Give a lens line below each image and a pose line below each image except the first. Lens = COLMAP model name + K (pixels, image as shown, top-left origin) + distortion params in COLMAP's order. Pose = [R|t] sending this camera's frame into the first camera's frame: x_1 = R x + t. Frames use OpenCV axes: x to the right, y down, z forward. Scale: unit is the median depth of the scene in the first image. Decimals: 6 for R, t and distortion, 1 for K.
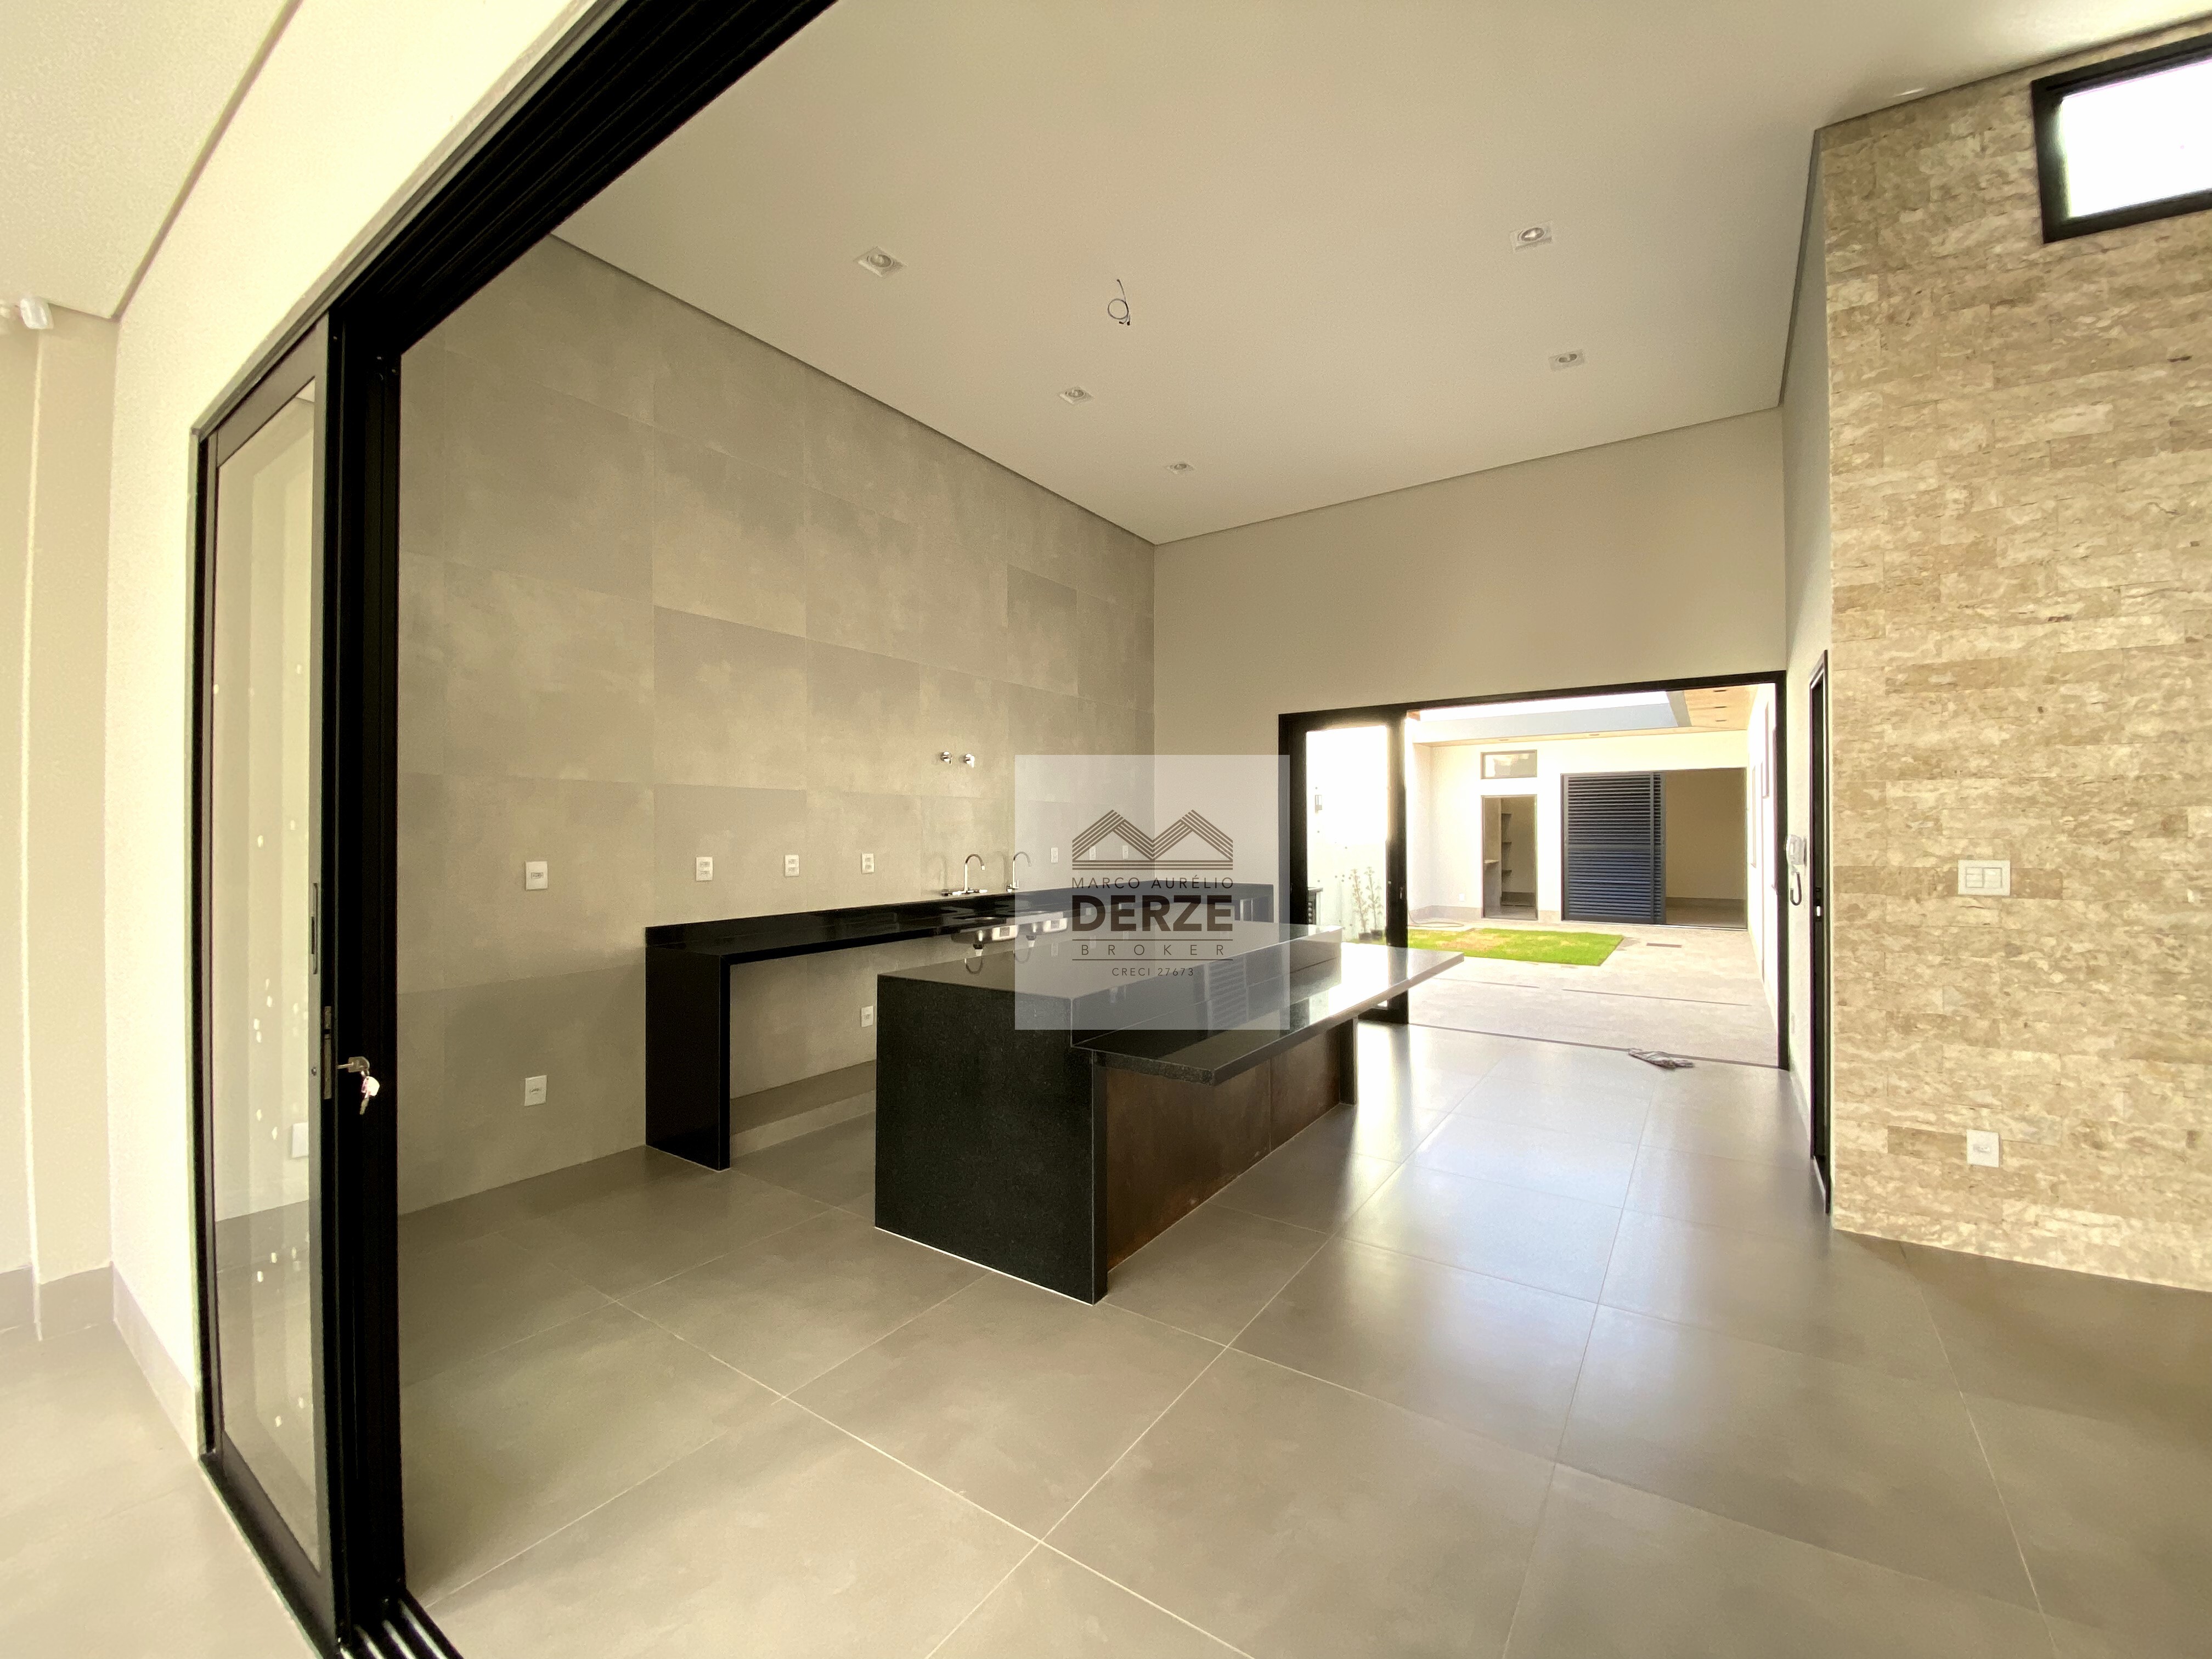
lens RADIAL K [[903.0, 0, 1101.7], [0, 903.0, 835.1], [0, 0, 1]] dist [-0.006837, -0.004989]
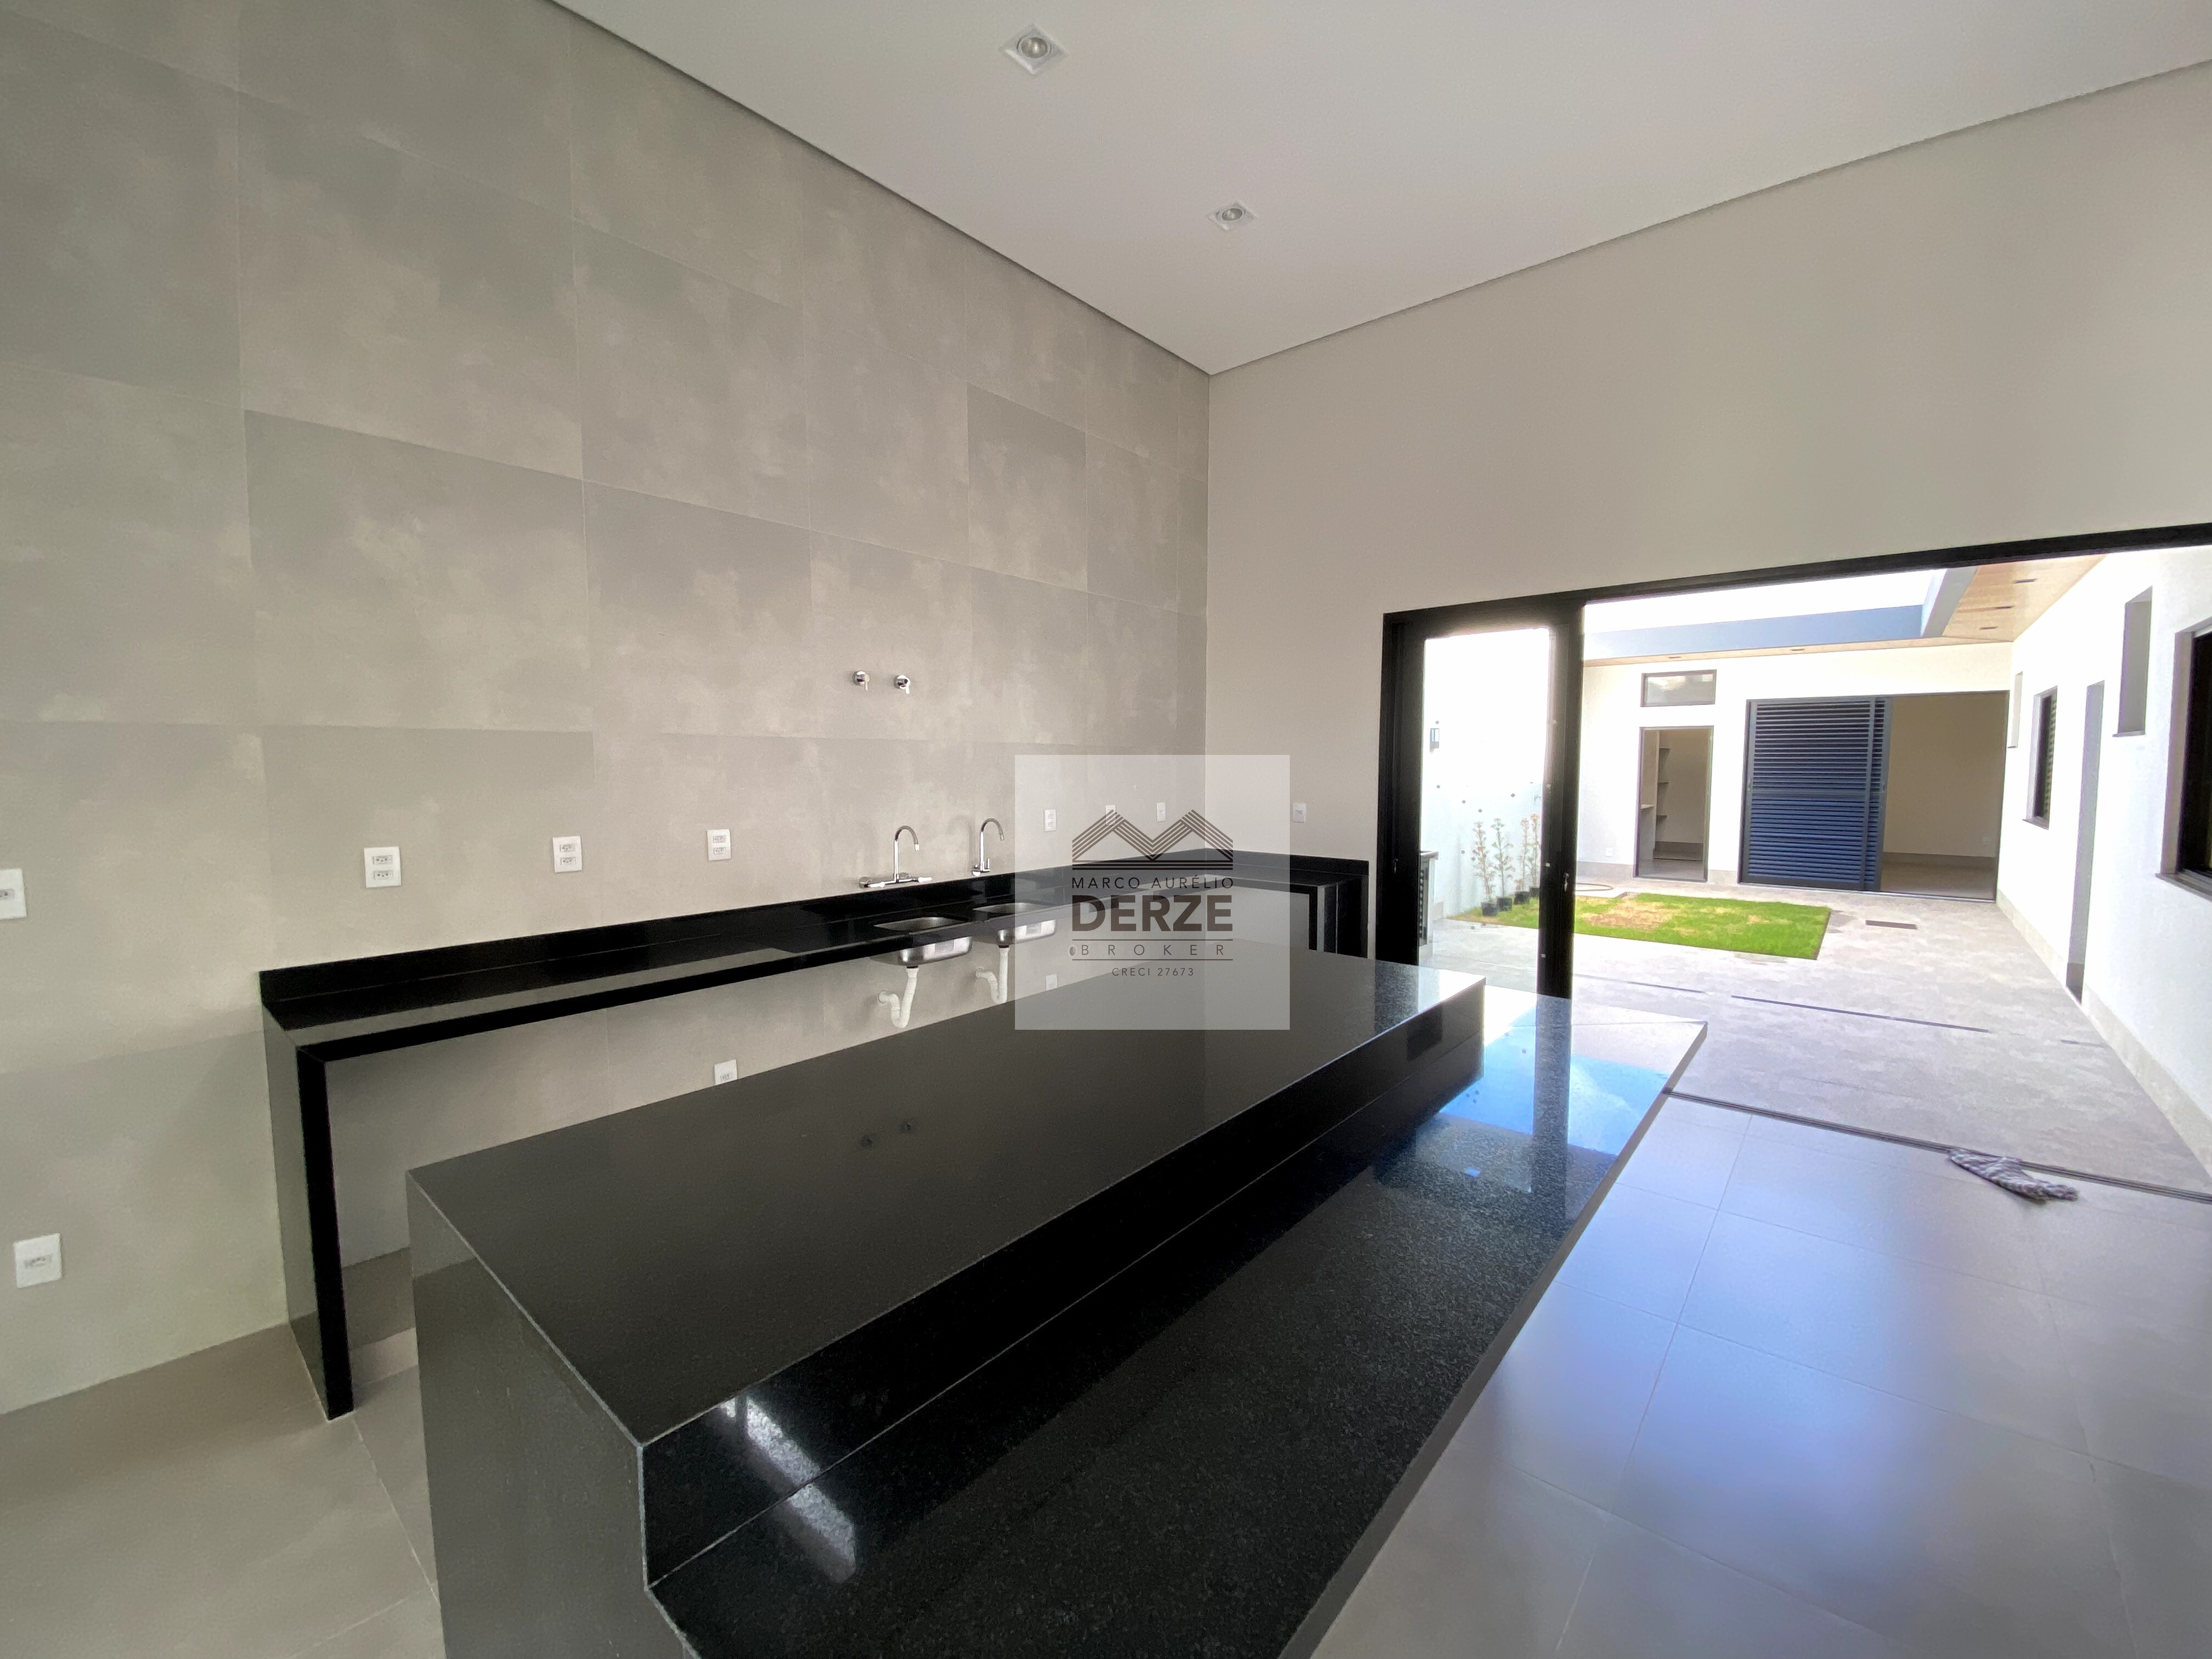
lens RADIAL K [[903.0, 0, 1105.7], [0, 903.0, 833.8], [0, 0, 1]] dist [-0.006837, -0.004989]
pose [[0.994280, 0.011228, -0.106218, 0.080240], [-0.002911, 0.996939, 0.078135, -0.026680], [0.106770, -0.077379, 0.991268, 0.373304]]
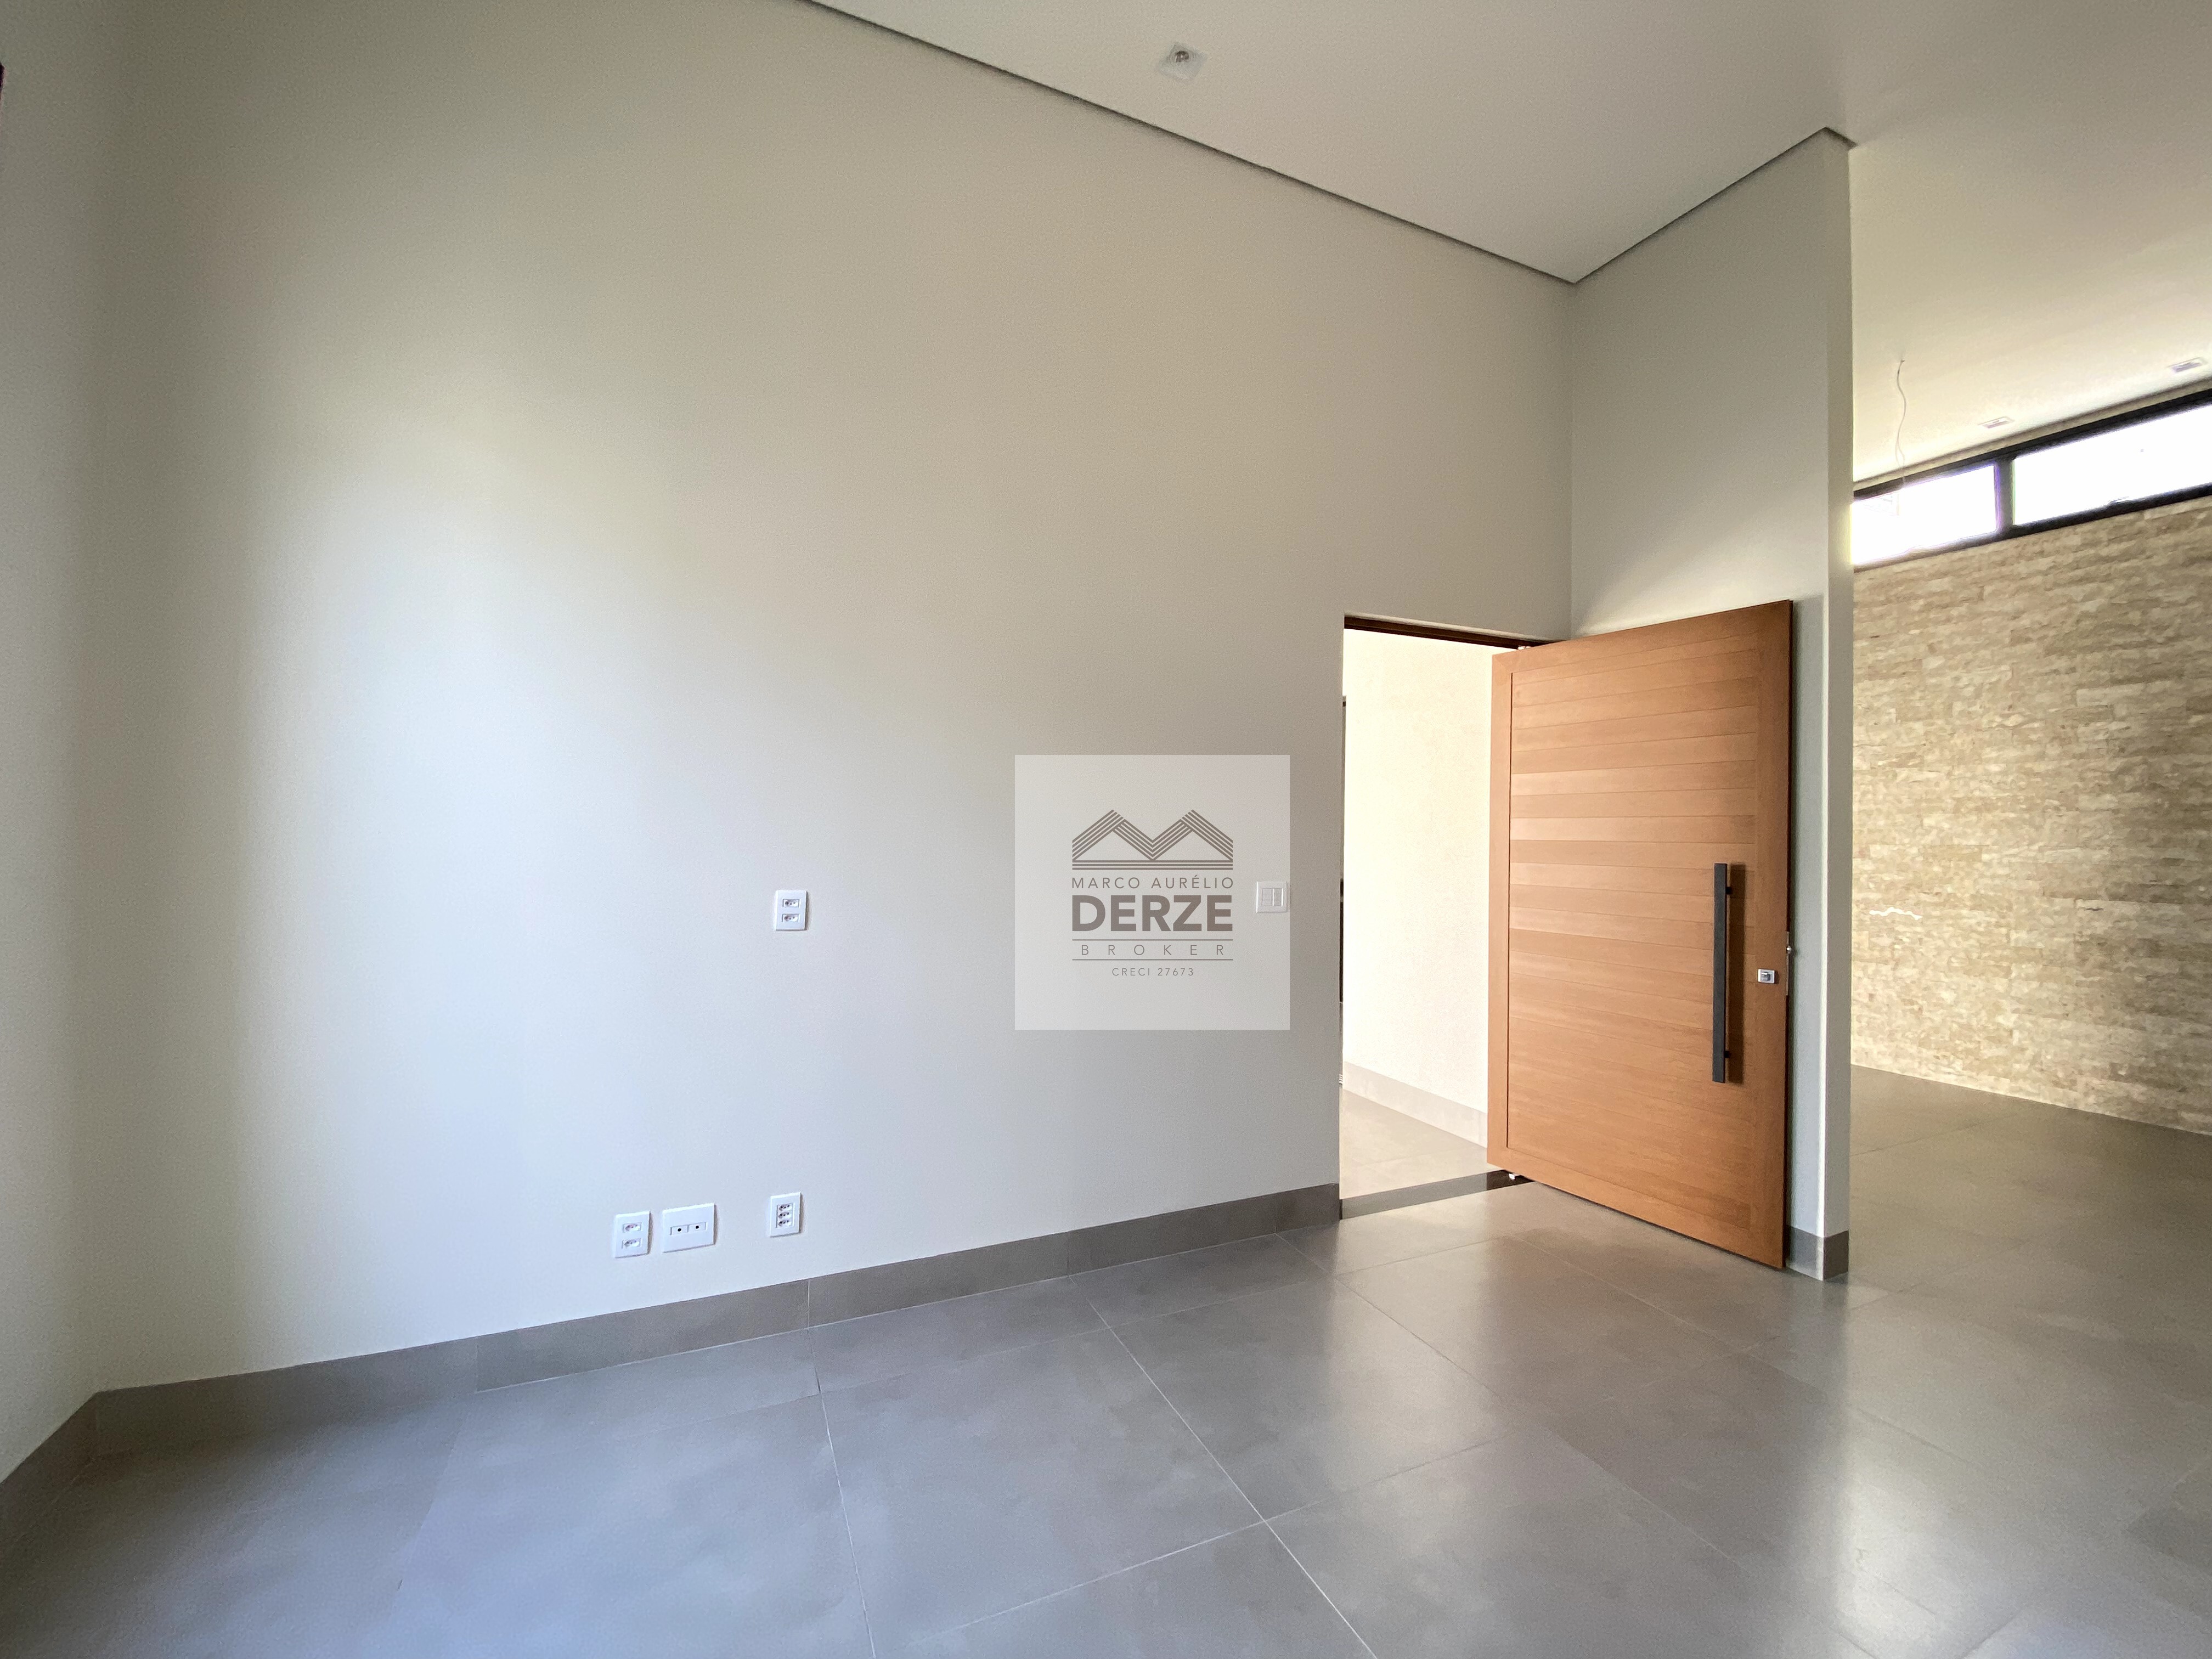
lens RADIAL K [[903.0, 0, 1099.9], [0, 903.0, 838.8], [0, 0, 1]] dist [-0.006837, -0.004989]
pose [[0.847704, 0.008103, -0.530408, 0.384308], [-0.008949, 0.999959, 0.000975, -0.015464], [0.530394, 0.003920, 0.847742, -0.914065]]
